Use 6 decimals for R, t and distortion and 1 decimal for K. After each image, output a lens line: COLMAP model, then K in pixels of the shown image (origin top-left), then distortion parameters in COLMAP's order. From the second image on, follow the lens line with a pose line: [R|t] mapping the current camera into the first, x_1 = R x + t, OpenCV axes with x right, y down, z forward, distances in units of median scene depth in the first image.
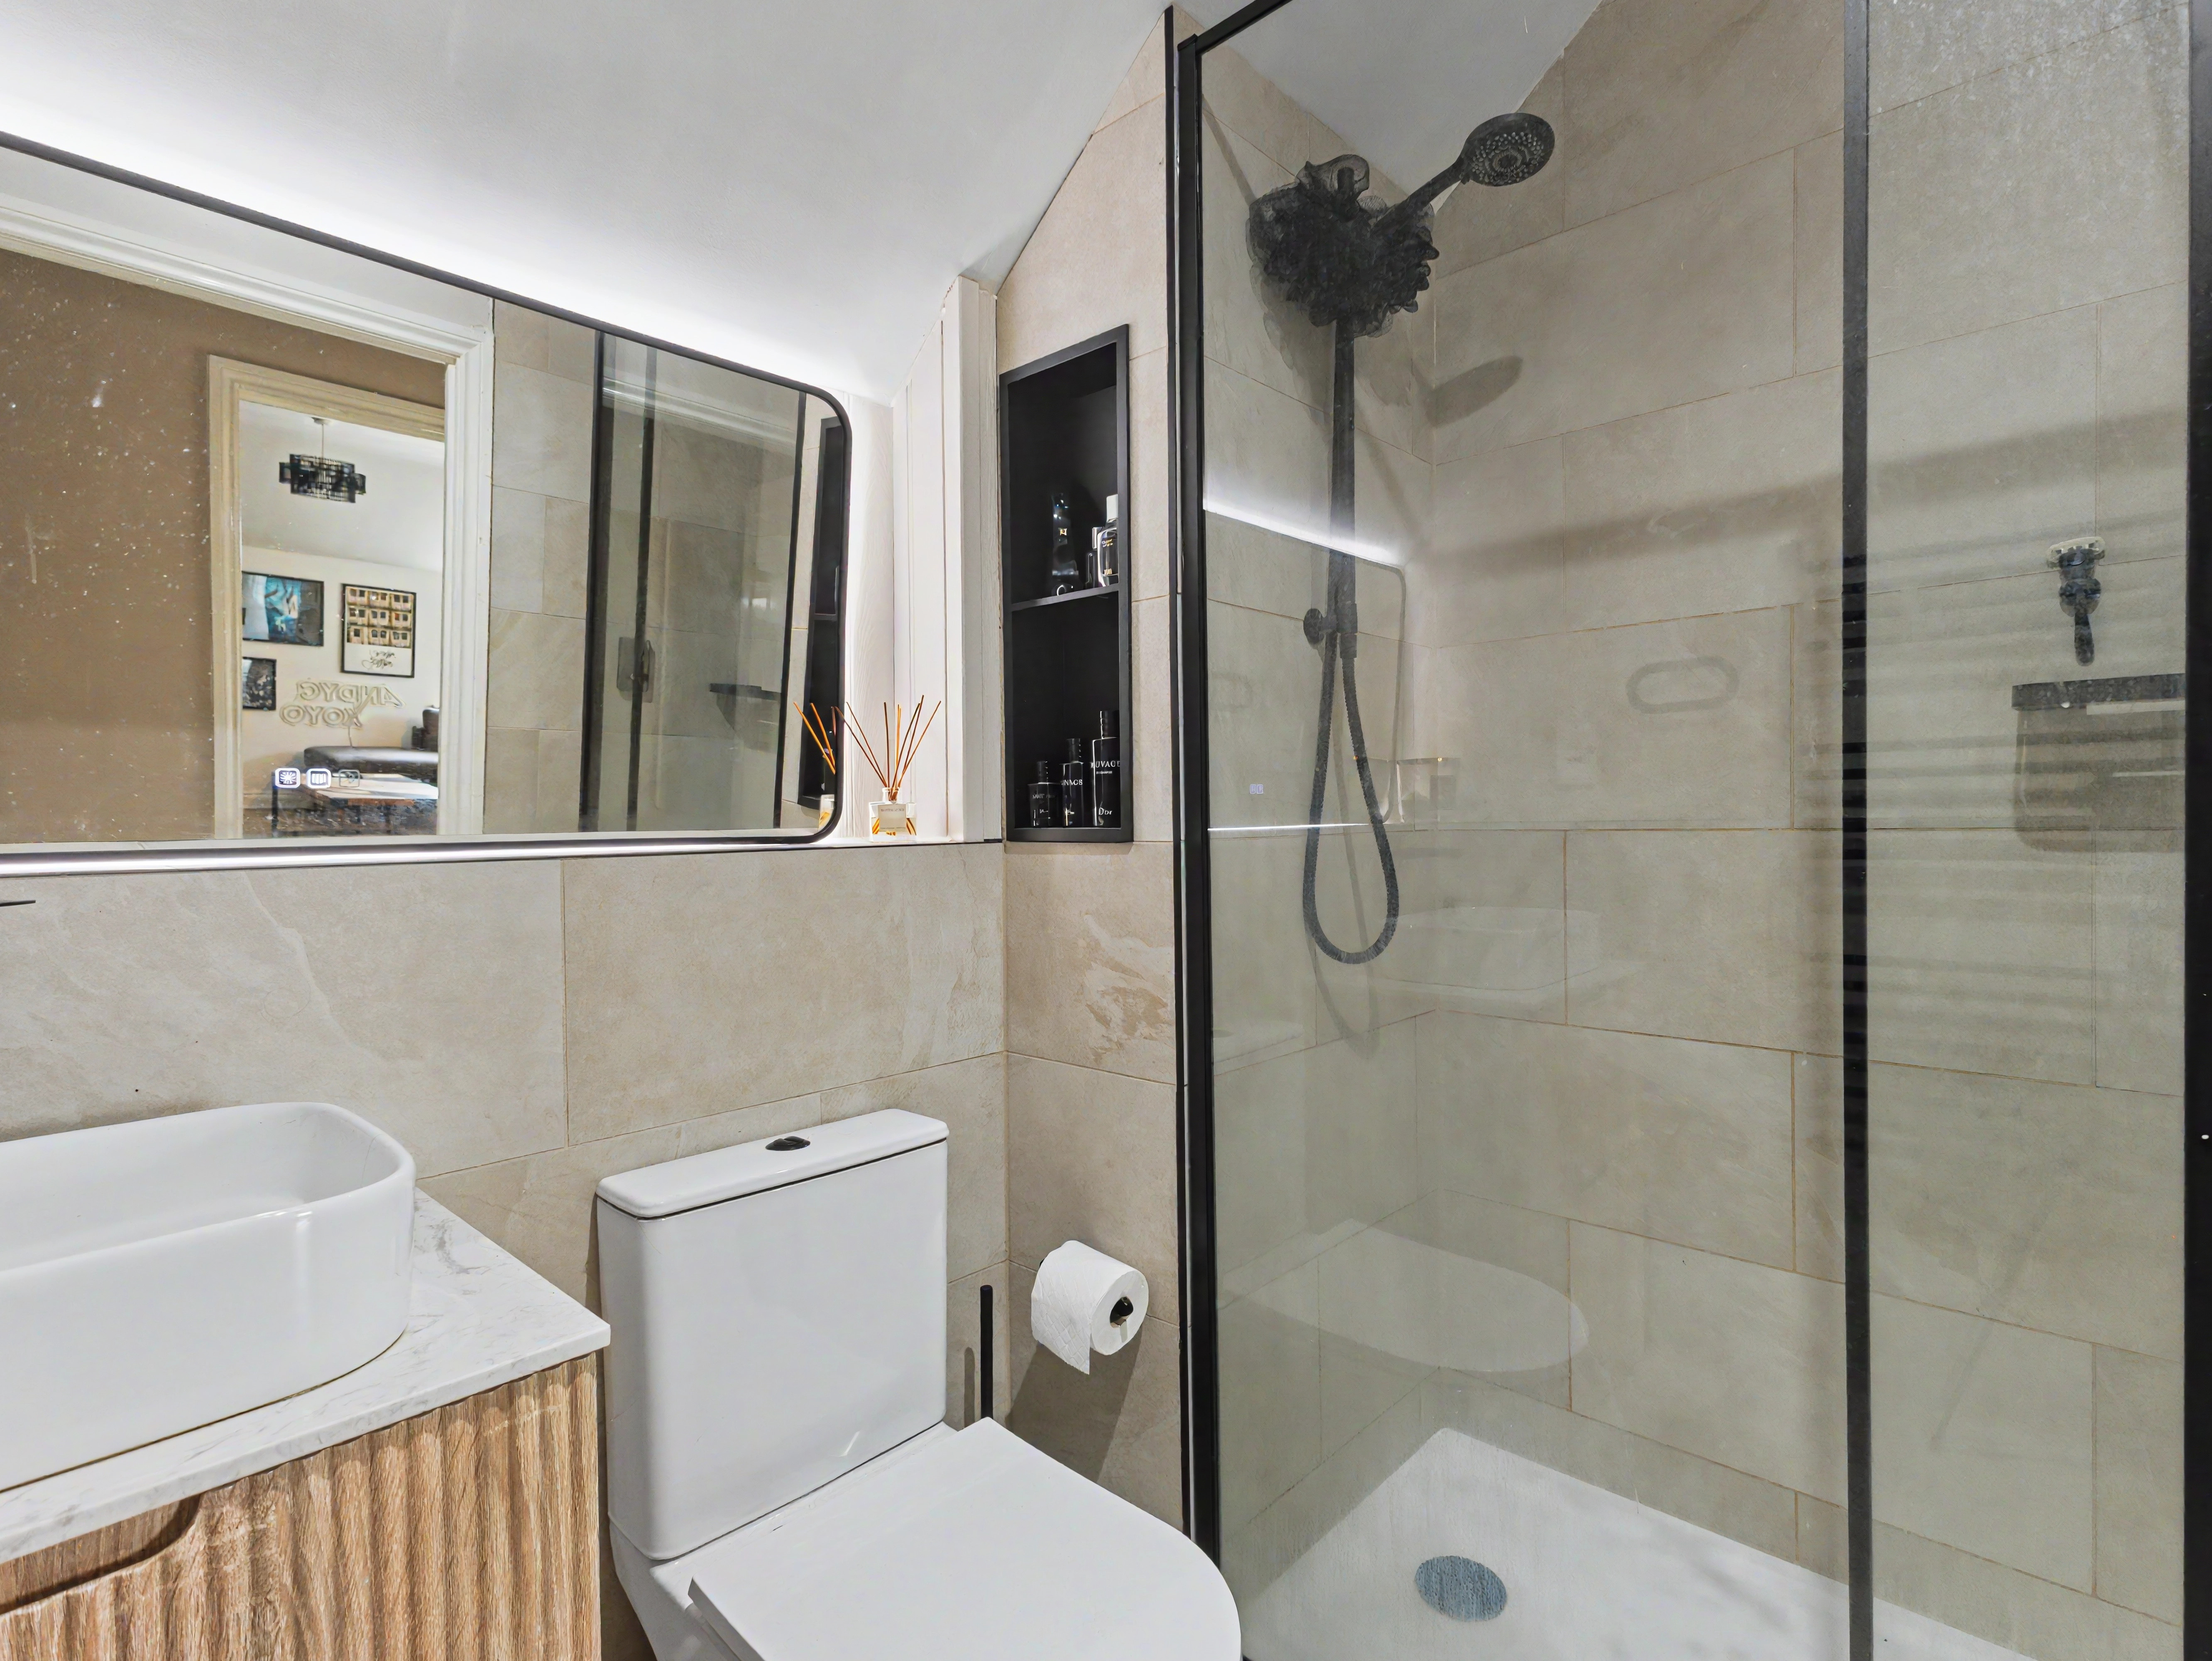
lens RADIAL K [[1098.6, 0, 1108.4], [0, 1098.6, 844.7], [0, 0, 1]] dist [0.001500, -0.000310]
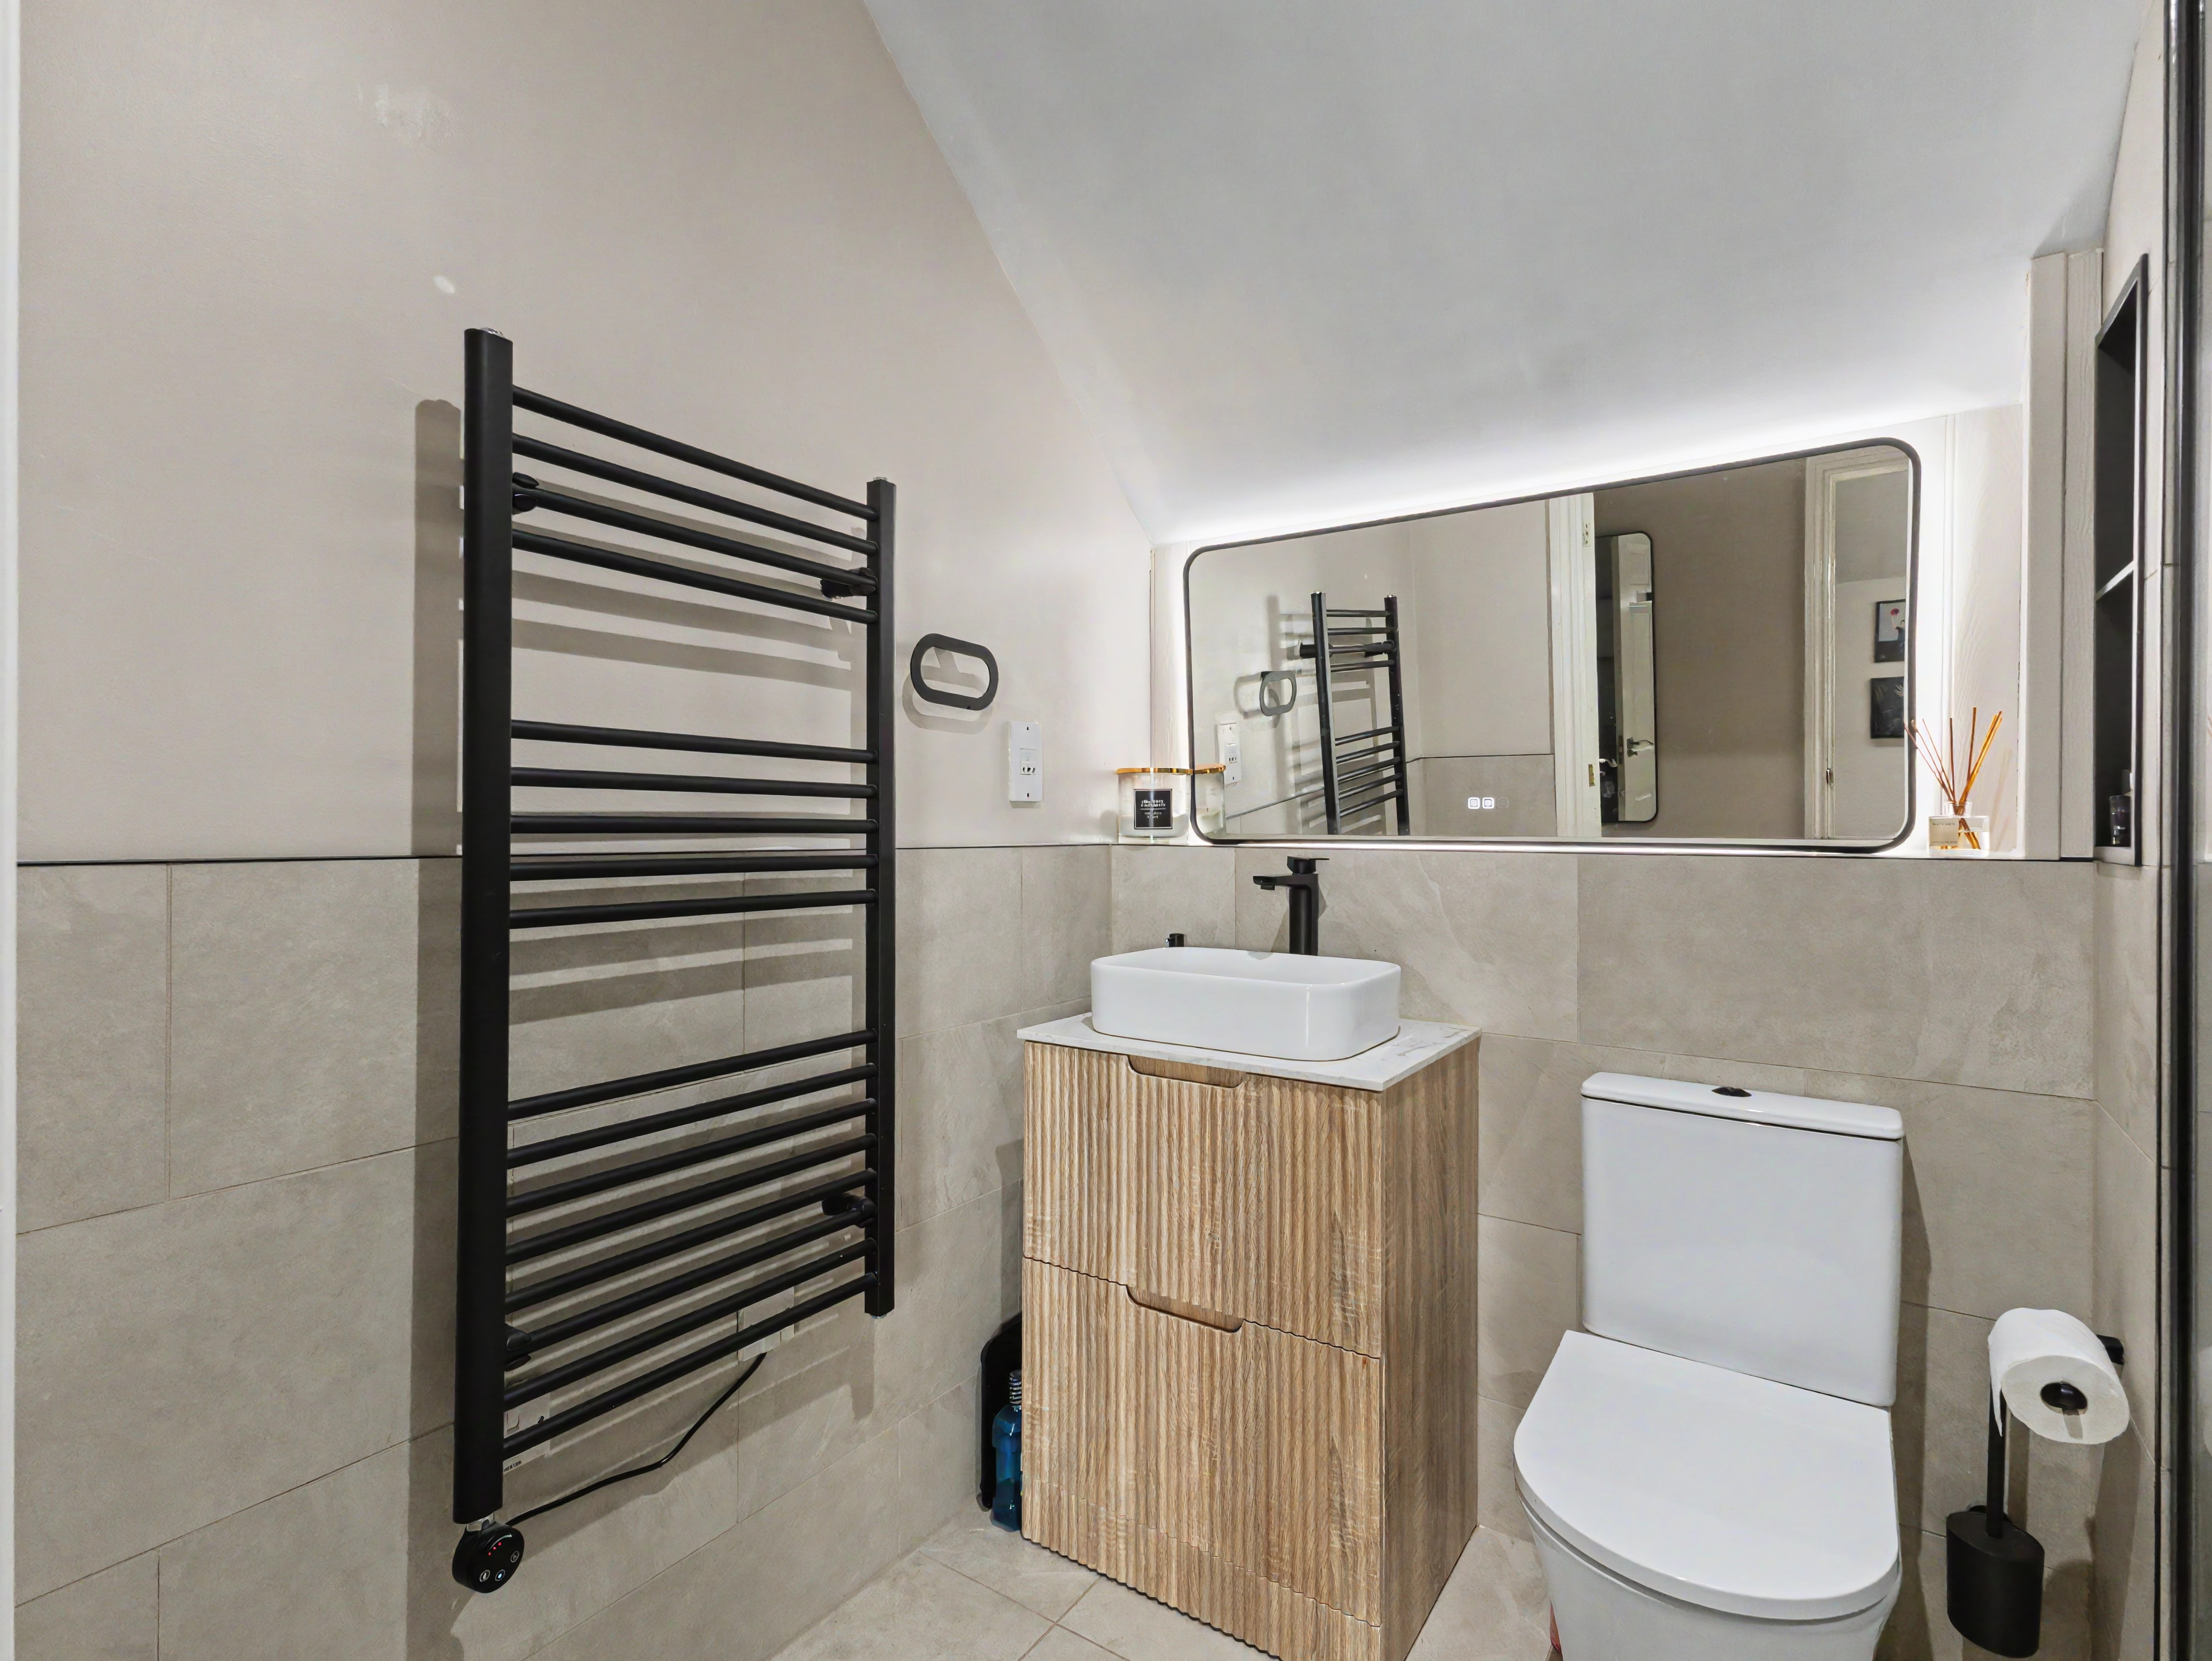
lens RADIAL K [[1098.6, 0, 1107.7], [0, 1098.6, 818.9], [0, 0, 1]] dist [0.001500, -0.000310]
pose [[0.154116, 0.009587, -0.988006, 0.932260], [-0.031917, 0.999479, 0.004720, -0.022308], [0.987537, 0.030807, 0.154341, 0.115961]]
